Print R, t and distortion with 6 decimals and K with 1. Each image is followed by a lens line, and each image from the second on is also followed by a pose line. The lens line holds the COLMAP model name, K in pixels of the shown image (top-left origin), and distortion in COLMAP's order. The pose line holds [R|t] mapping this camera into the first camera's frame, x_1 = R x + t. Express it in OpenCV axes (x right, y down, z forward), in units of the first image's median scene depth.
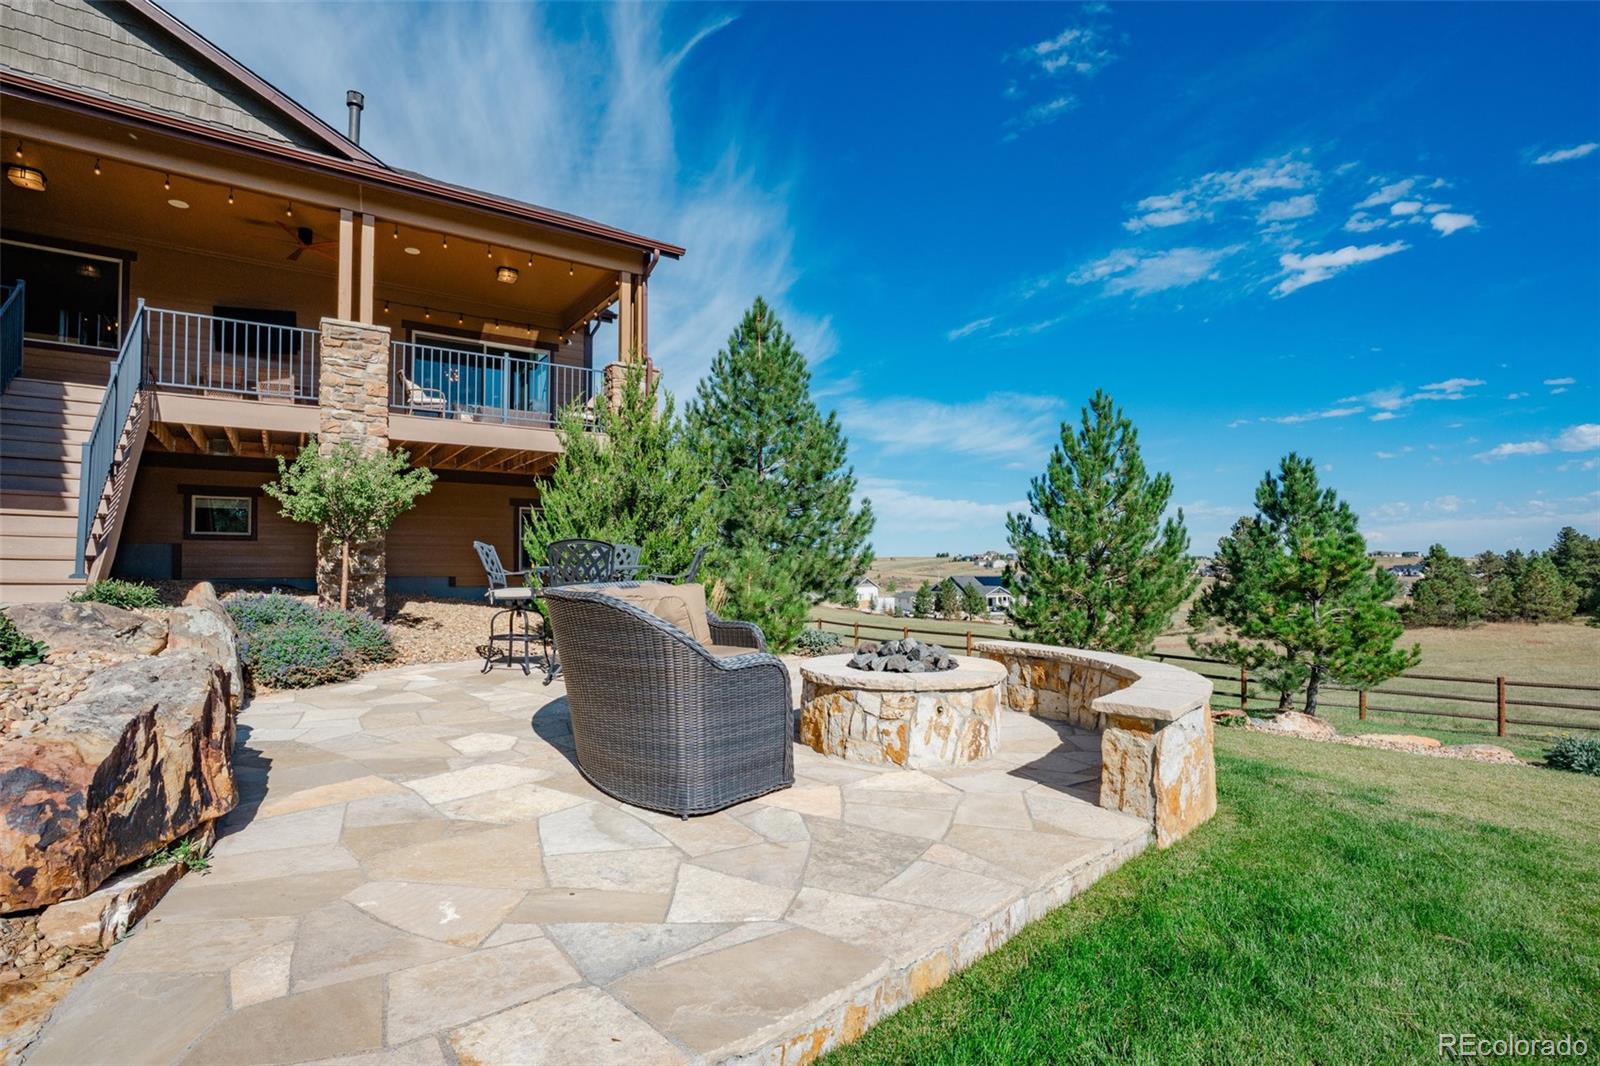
lens RADIAL K [[734.2, 0, 800.0], [0, 734.2, 533.0], [0, 0, 1]] dist [-0.000195, -0.000559]
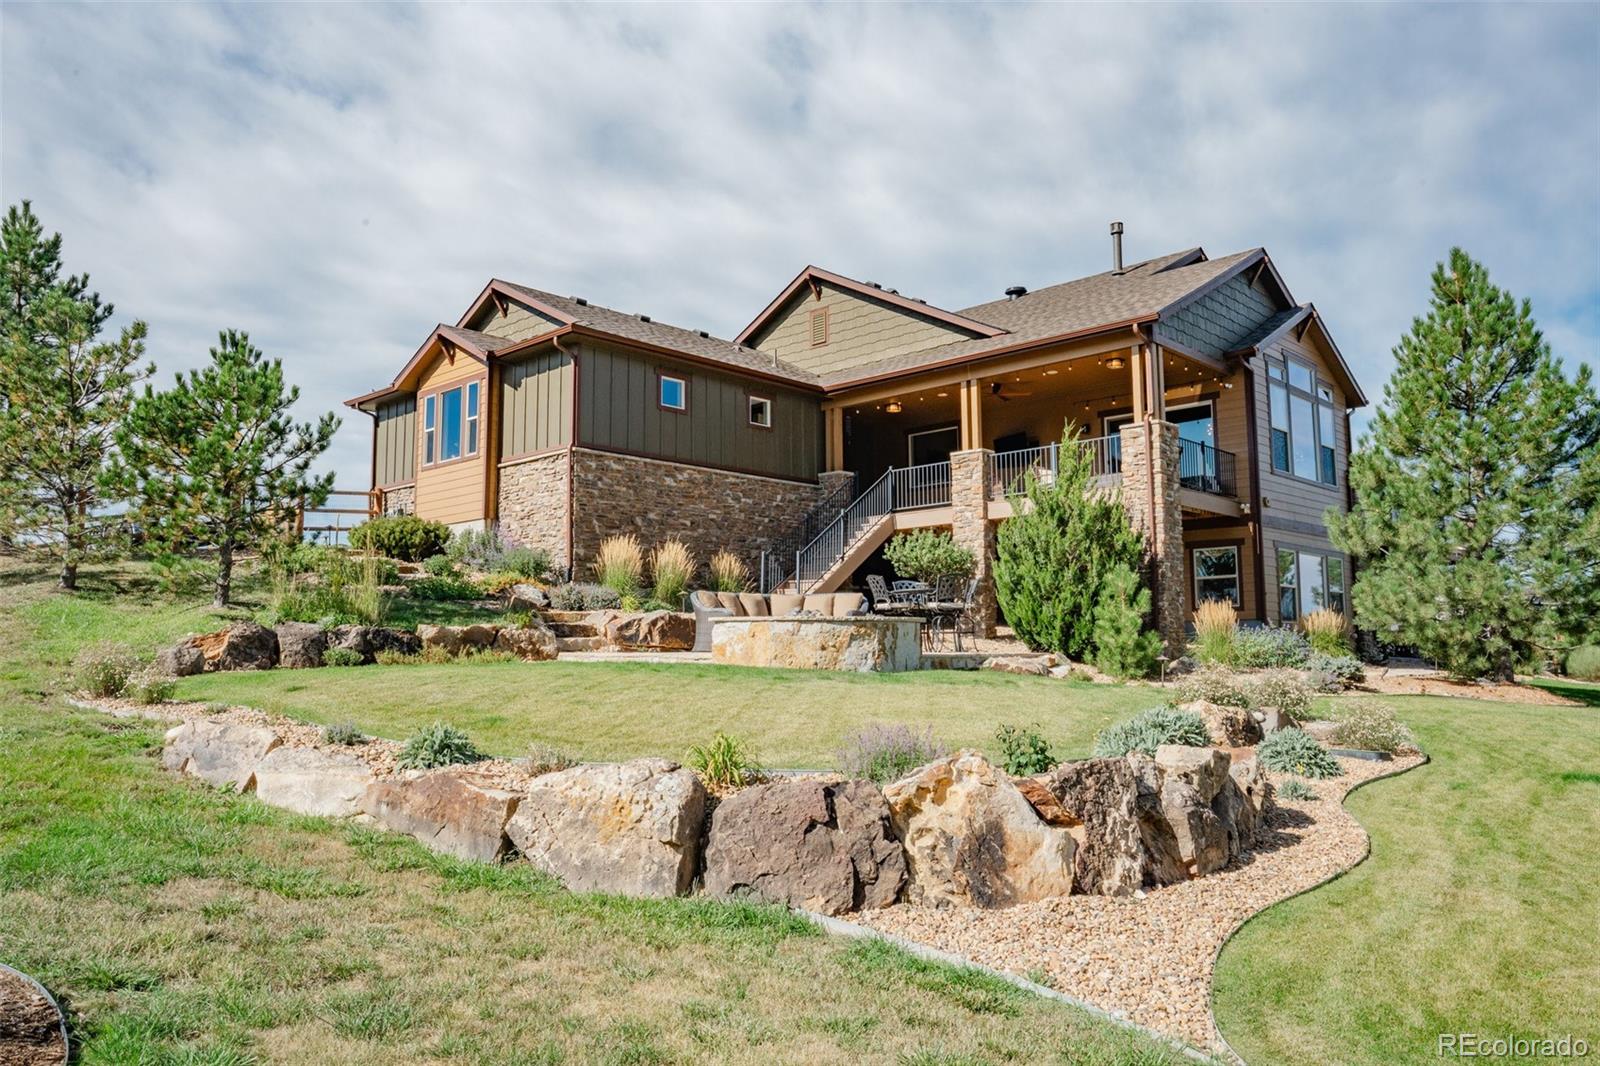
lens RADIAL K [[1135.3, 0, 800.0], [0, 1135.3, 533.0], [0, 0, 1]] dist [-0.000217, 0.000074]
pose [[0.210833, -0.101326, -0.972256, 6.784461], [0.041140, 0.994652, -0.094739, 0.445092], [0.976656, -0.020024, 0.213873, 0.441422]]
